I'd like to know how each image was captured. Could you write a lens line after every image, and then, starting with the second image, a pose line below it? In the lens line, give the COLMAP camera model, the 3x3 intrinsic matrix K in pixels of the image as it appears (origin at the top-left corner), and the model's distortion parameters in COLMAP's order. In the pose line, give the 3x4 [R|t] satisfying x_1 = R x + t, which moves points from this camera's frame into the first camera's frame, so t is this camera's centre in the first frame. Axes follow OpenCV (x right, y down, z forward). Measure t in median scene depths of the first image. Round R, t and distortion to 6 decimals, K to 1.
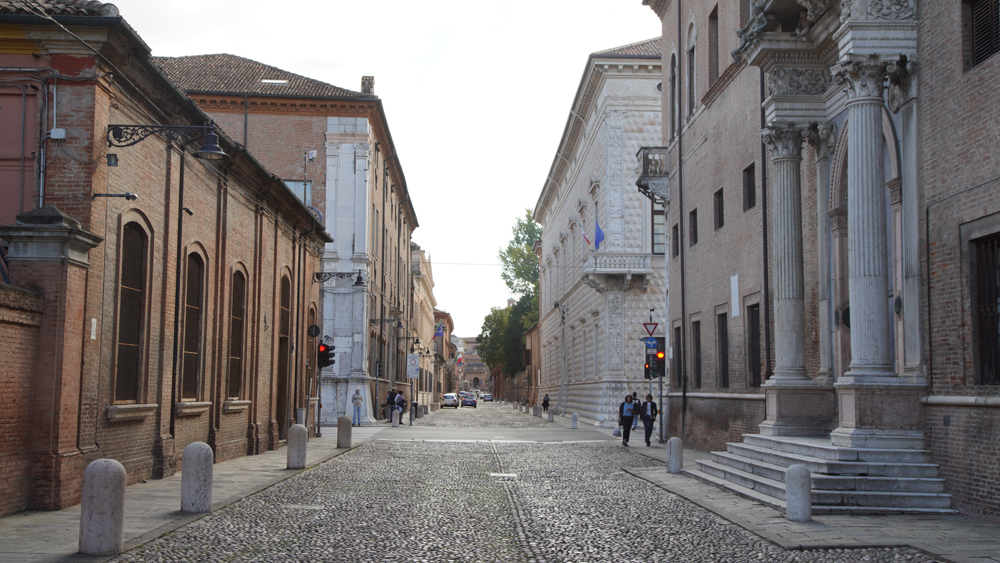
lens RADIAL K [[1238.6, 0, 500.0], [0, 1238.6, 281.5], [0, 0, 1]] dist [-0.001241, -0.009946]
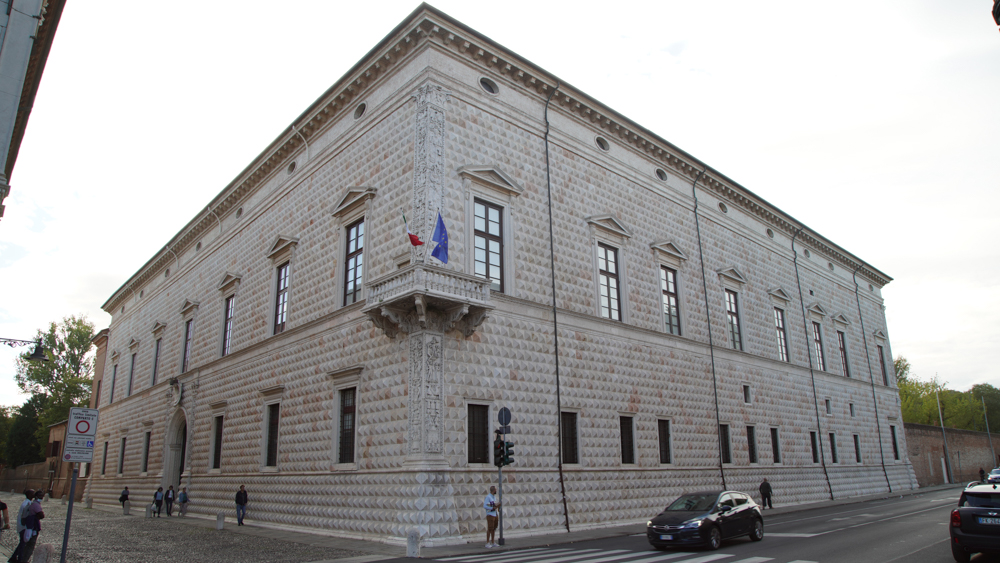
lens RADIAL K [[680.7, 0, 500.0], [0, 680.7, 281.5], [0, 0, 1]] dist [-0.124668, 0.077423]
pose [[0.769155, 0.161309, 0.618368, -0.107756], [-0.034356, 0.976657, -0.212040, 0.057533], [-0.638138, 0.141847, 0.756743, 0.698602]]
